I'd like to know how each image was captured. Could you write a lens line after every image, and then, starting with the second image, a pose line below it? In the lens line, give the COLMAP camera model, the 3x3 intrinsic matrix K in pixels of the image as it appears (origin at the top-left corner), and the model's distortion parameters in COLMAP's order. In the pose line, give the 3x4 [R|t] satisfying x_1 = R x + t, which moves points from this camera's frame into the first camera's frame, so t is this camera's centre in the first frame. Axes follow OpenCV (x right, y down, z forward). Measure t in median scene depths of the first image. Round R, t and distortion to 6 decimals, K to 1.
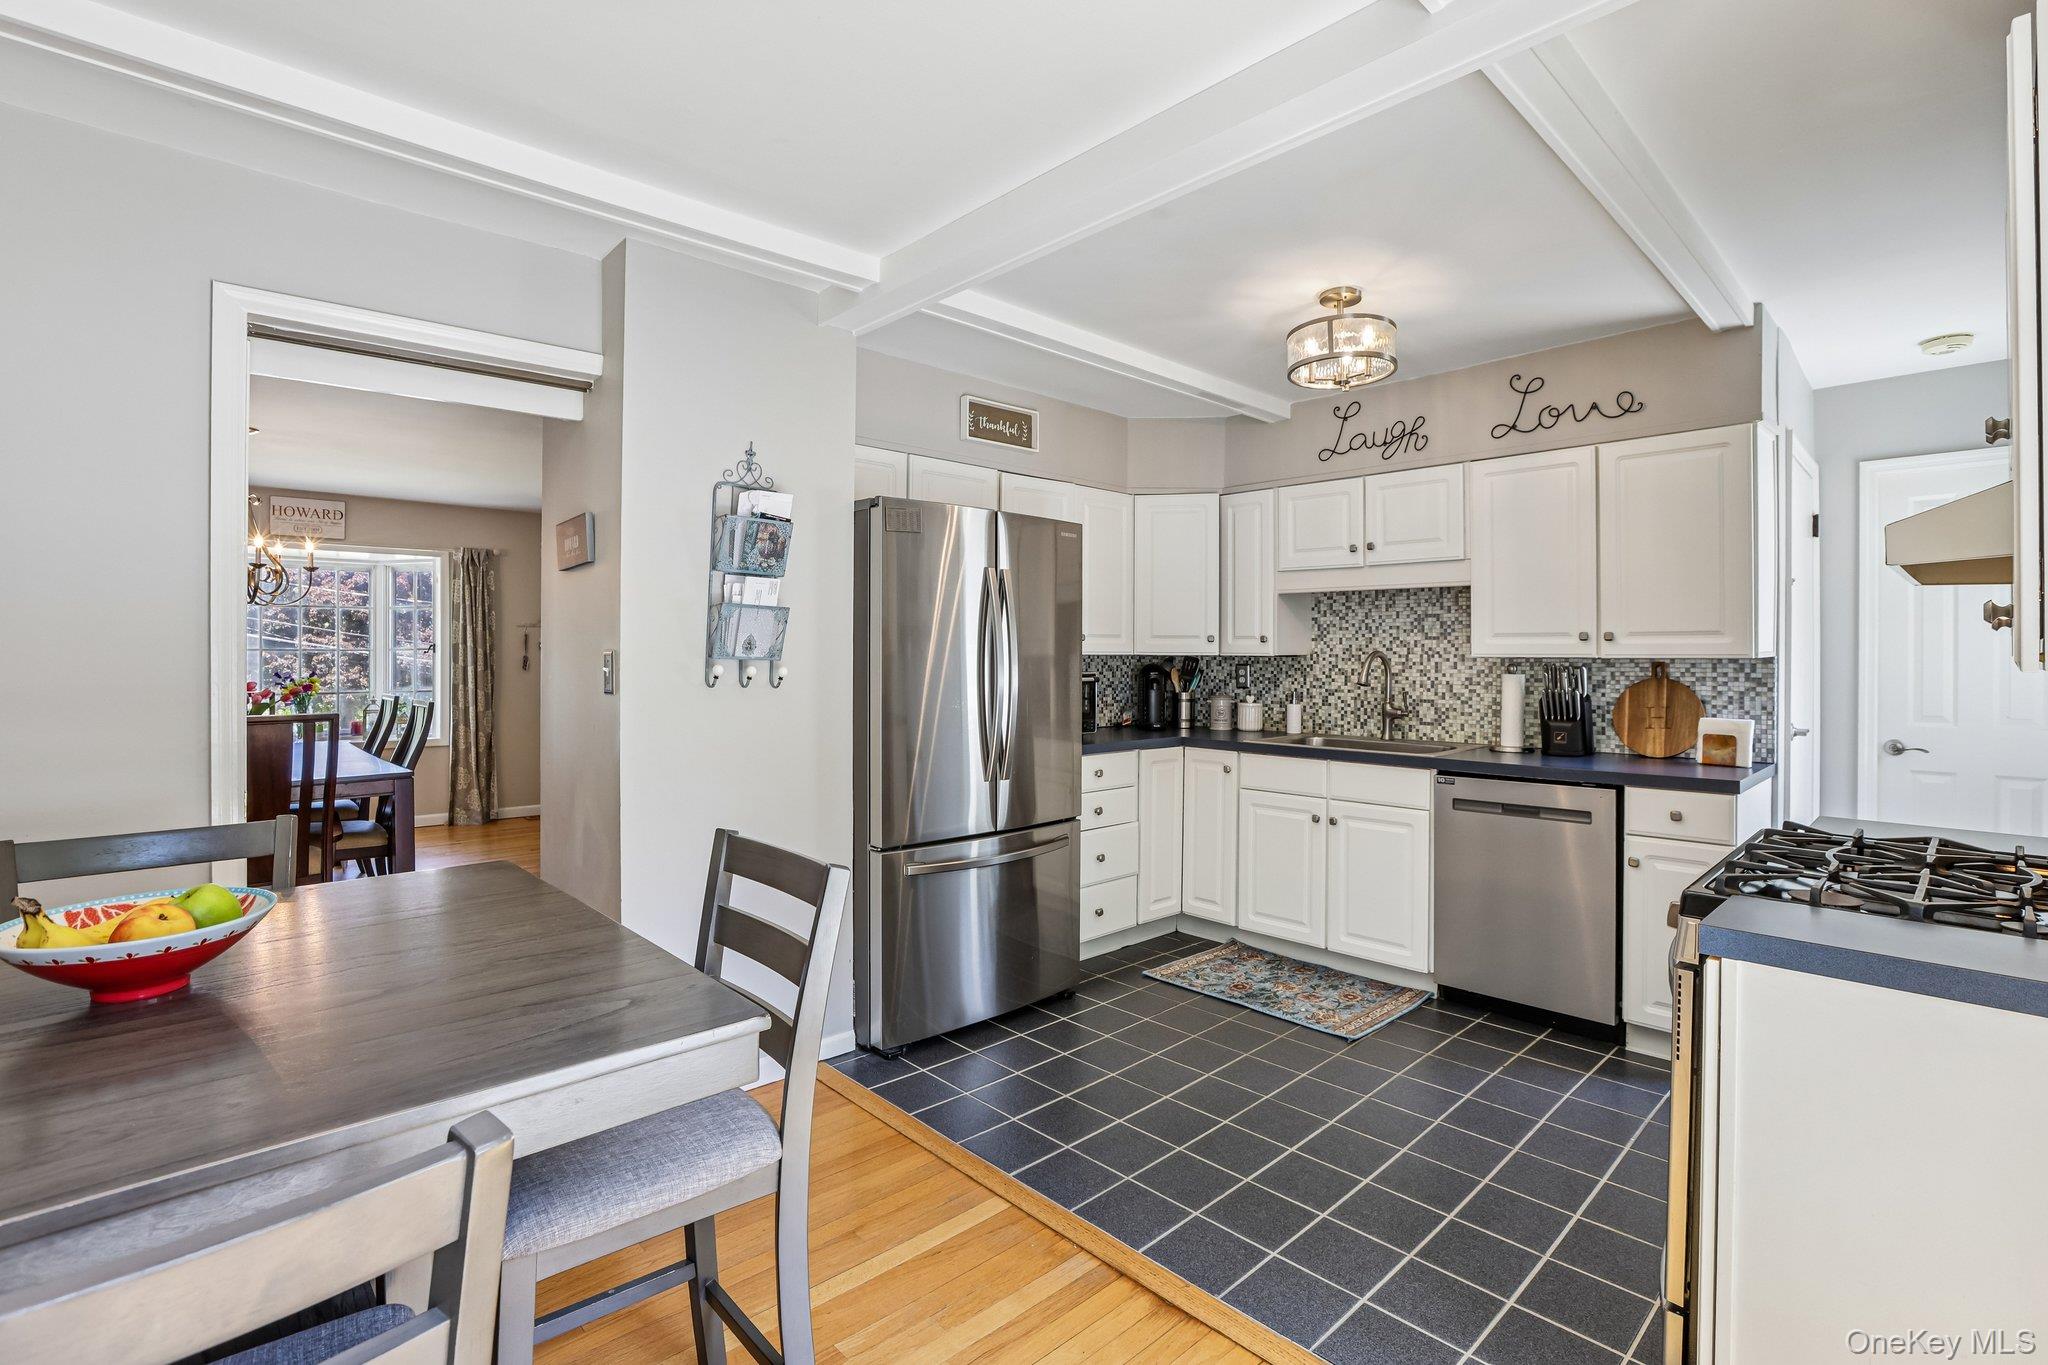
lens RADIAL K [[956.9, 0, 1022.8], [0, 956.9, 660.8], [0, 0, 1]] dist [-0.066597, 0.029958]
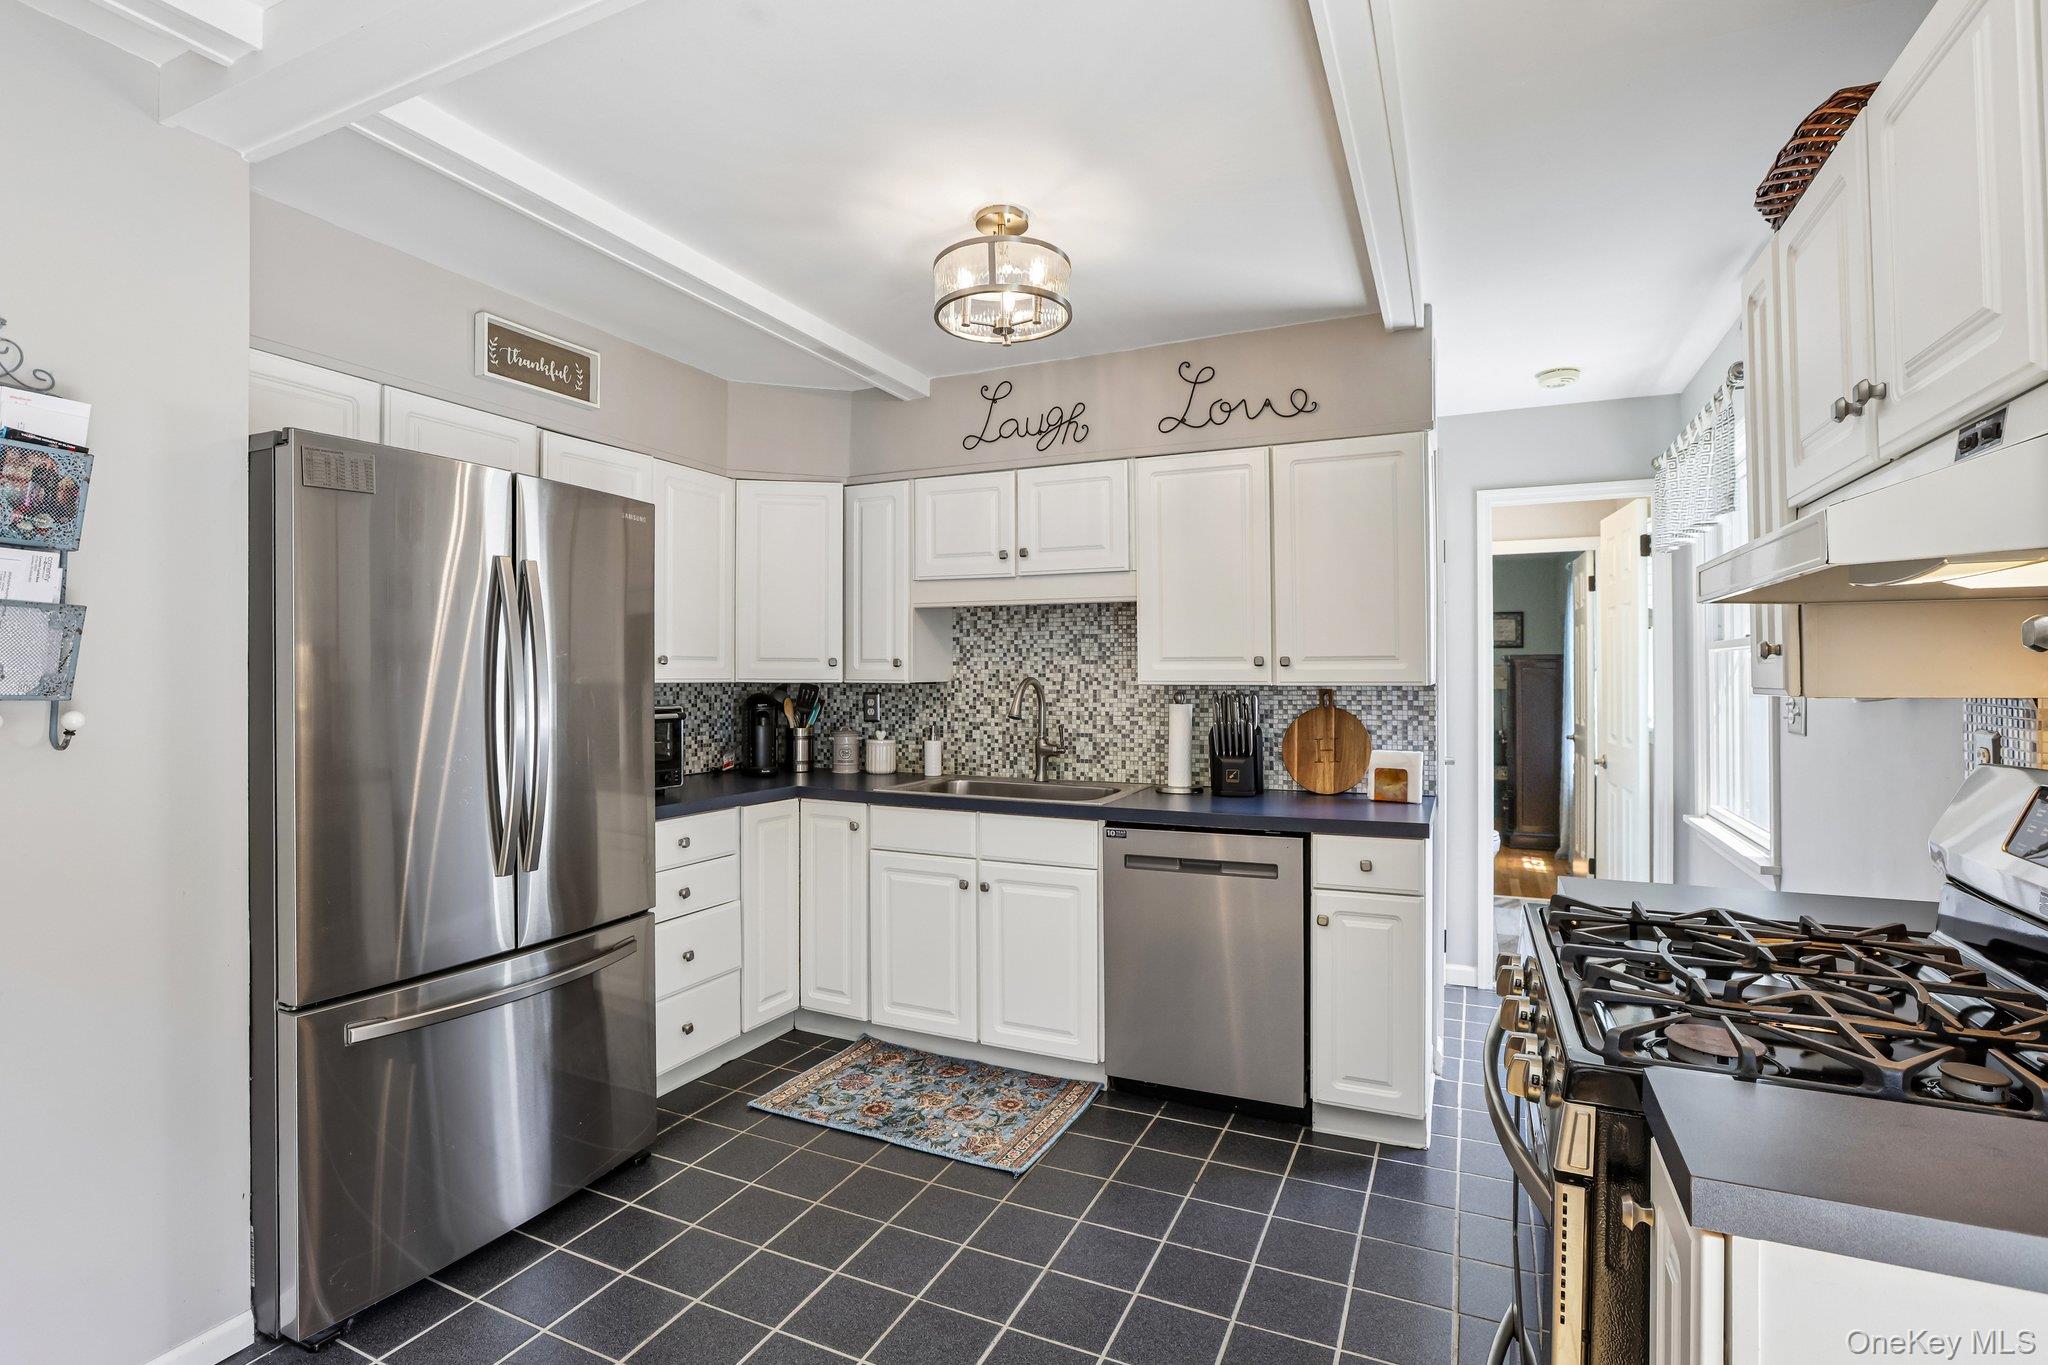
lens RADIAL K [[963.6, 0, 1024.0], [0, 963.6, 682.5], [0, 0, 1]] dist [-0.068920, 0.032158]
pose [[0.925834, -0.004433, 0.377905, 0.046932], [0.004461, 0.999990, 0.000800, -0.006991], [-0.377904, 0.000945, 0.925844, 0.221482]]
